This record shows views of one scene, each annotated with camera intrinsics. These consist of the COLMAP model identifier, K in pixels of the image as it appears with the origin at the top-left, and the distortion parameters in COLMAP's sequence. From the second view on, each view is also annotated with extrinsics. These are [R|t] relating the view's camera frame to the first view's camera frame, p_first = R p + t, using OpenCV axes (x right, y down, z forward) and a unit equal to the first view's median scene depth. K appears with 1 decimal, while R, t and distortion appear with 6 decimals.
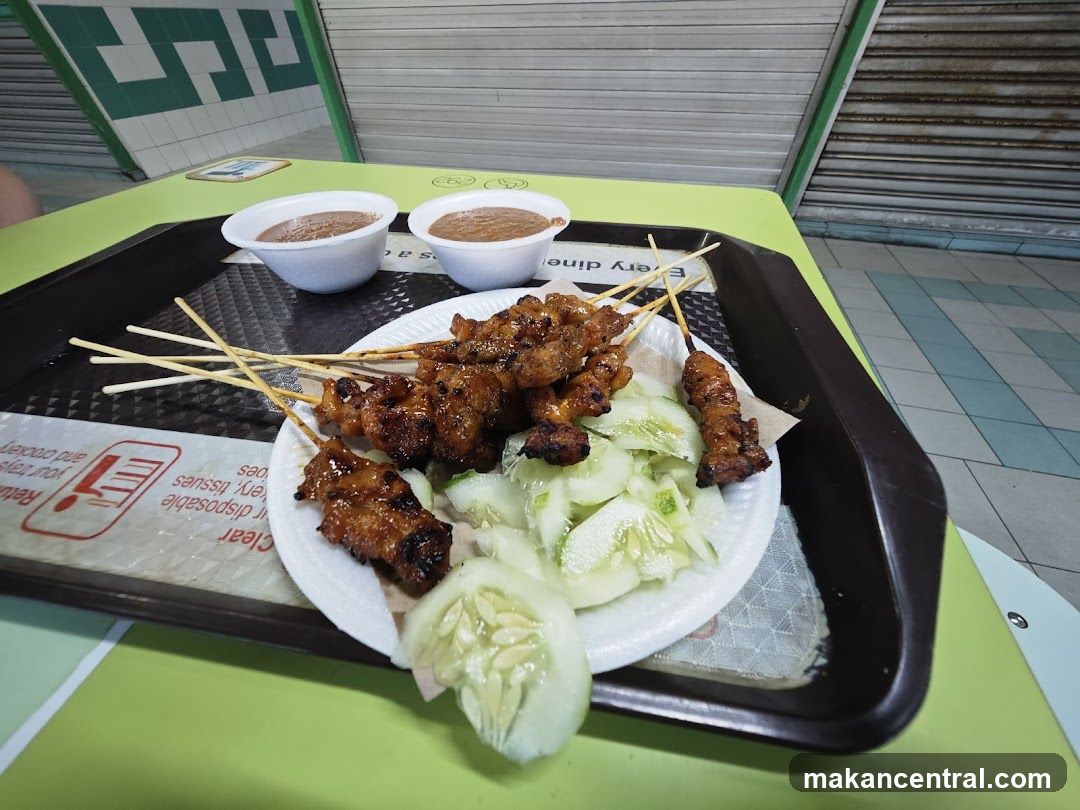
lens RADIAL K [[380.1, 0, 542.3], [0, 380.1, 407.1], [0, 0, 1]] dist [-0.002176, -0.000319]
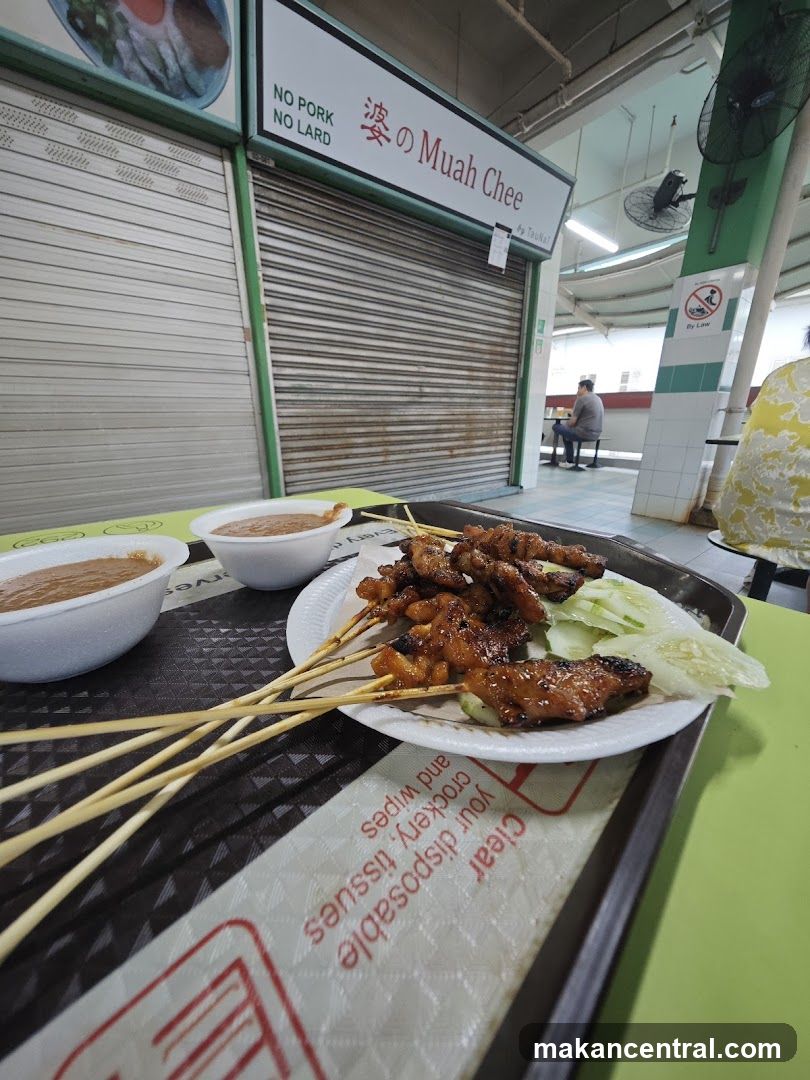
lens RADIAL K [[382.2, 0, 404.7], [0, 382.2, 538.9], [0, 0, 1]] dist [0.000243, -0.000025]
pose [[0.607040, -0.243549, 0.756430, -0.947720], [0.565163, 0.801482, -0.195493, -0.063714], [-0.558653, 0.546178, 0.624176, 0.224216]]
